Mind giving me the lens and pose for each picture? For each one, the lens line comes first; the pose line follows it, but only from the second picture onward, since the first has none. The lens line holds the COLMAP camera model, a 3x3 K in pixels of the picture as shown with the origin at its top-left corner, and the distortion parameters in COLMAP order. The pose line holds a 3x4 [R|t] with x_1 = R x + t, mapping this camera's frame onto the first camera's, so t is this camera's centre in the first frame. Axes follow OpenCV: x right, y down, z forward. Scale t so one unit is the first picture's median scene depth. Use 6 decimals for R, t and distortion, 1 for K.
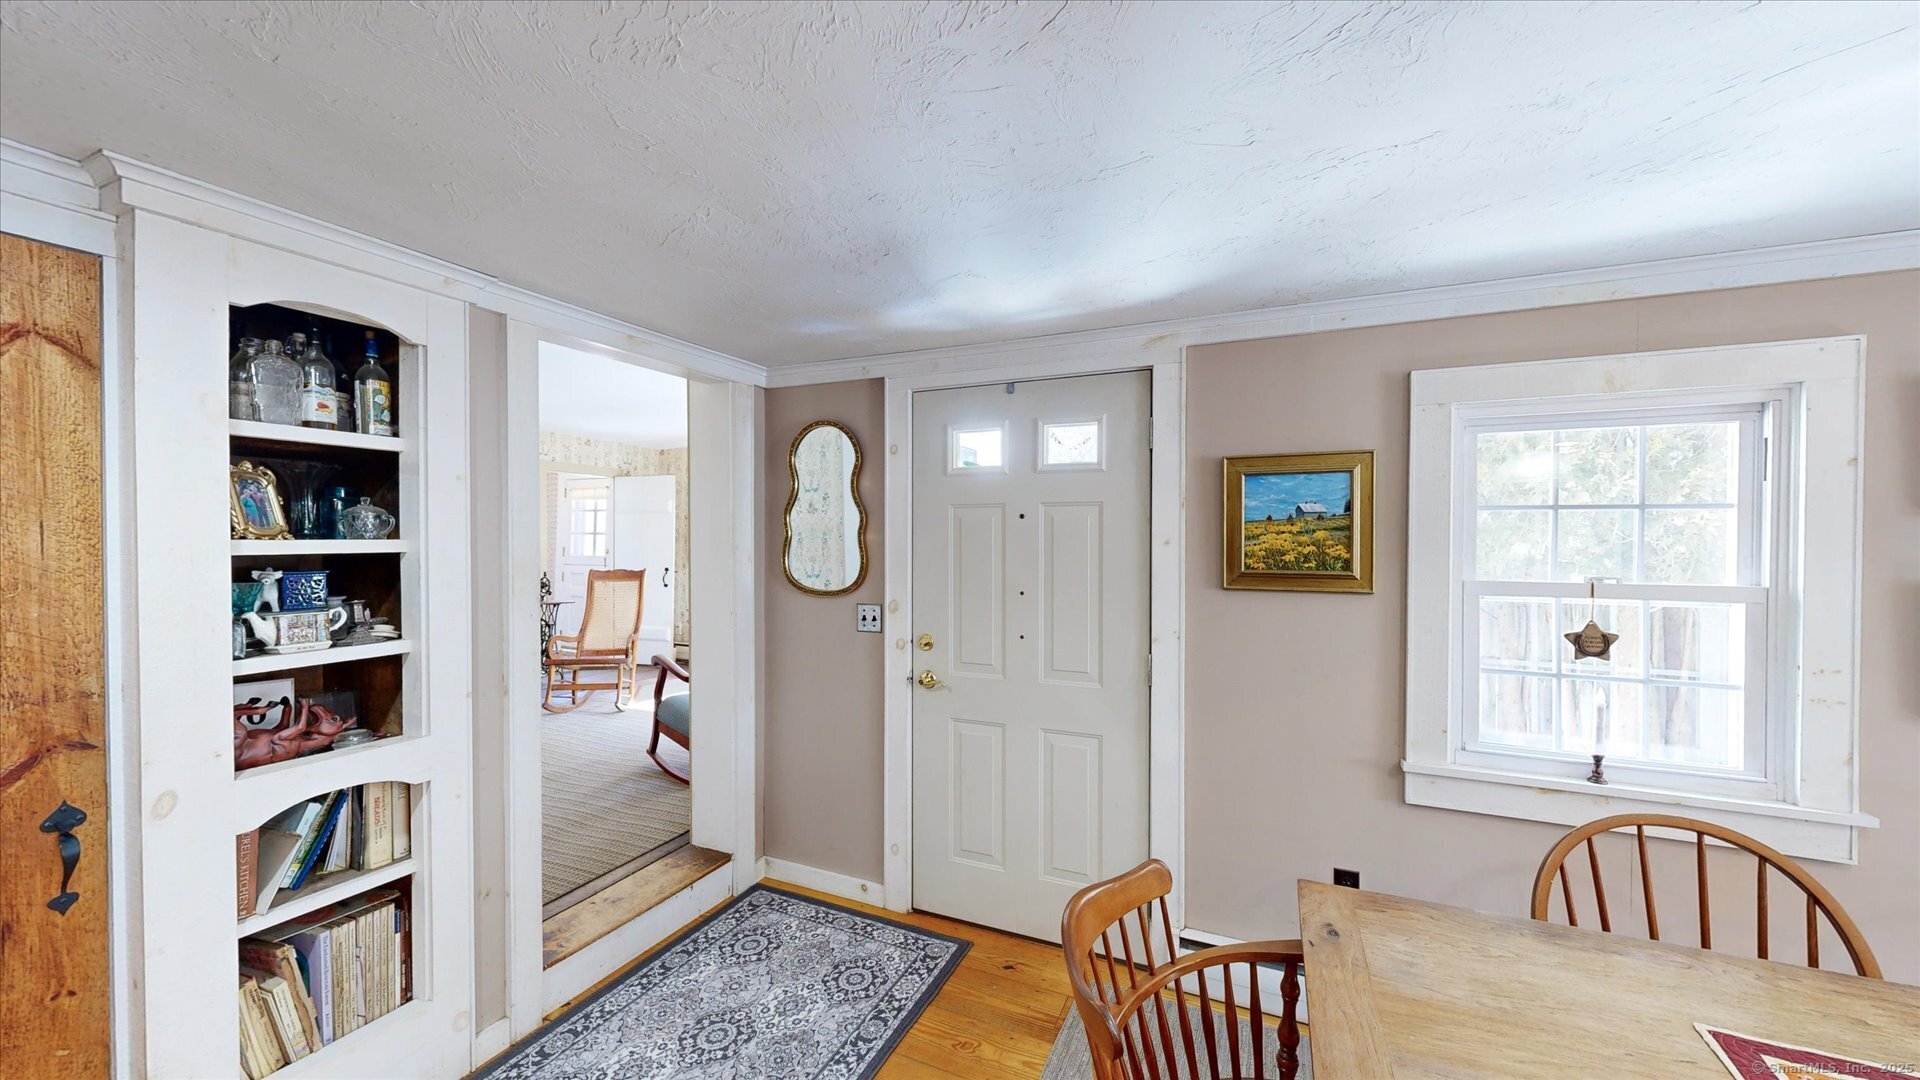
lens RADIAL K [[709.2, 0, 962.9], [0, 709.2, 545.0], [0, 0, 1]] dist [0.002265, -0.000344]
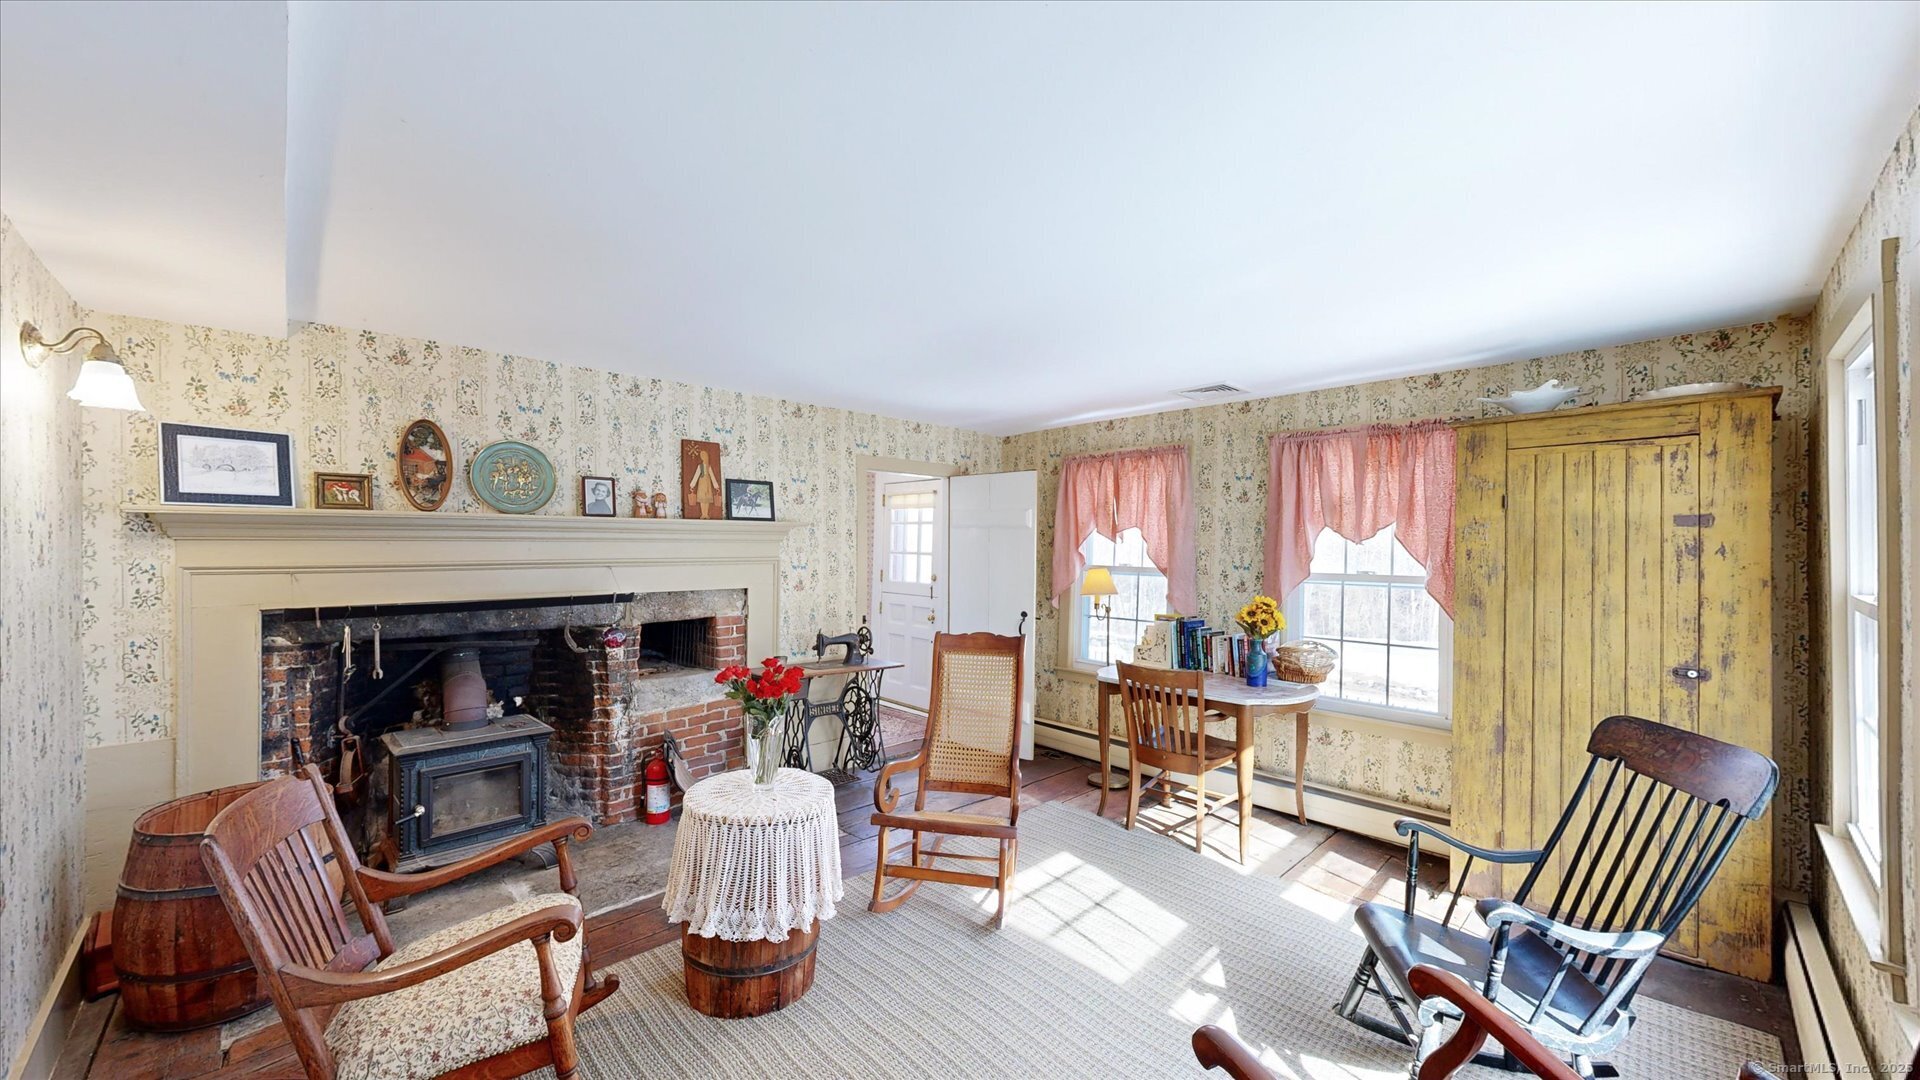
lens RADIAL K [[709.2, 0, 954.9], [0, 709.2, 540.5], [0, 0, 1]] dist [0.002265, -0.000344]
pose [[0.924119, 0.001957, -0.382101, -0.798363], [-0.008050, 0.999865, -0.014347, -0.081626], [0.382021, 0.016334, 0.924009, 1.295991]]
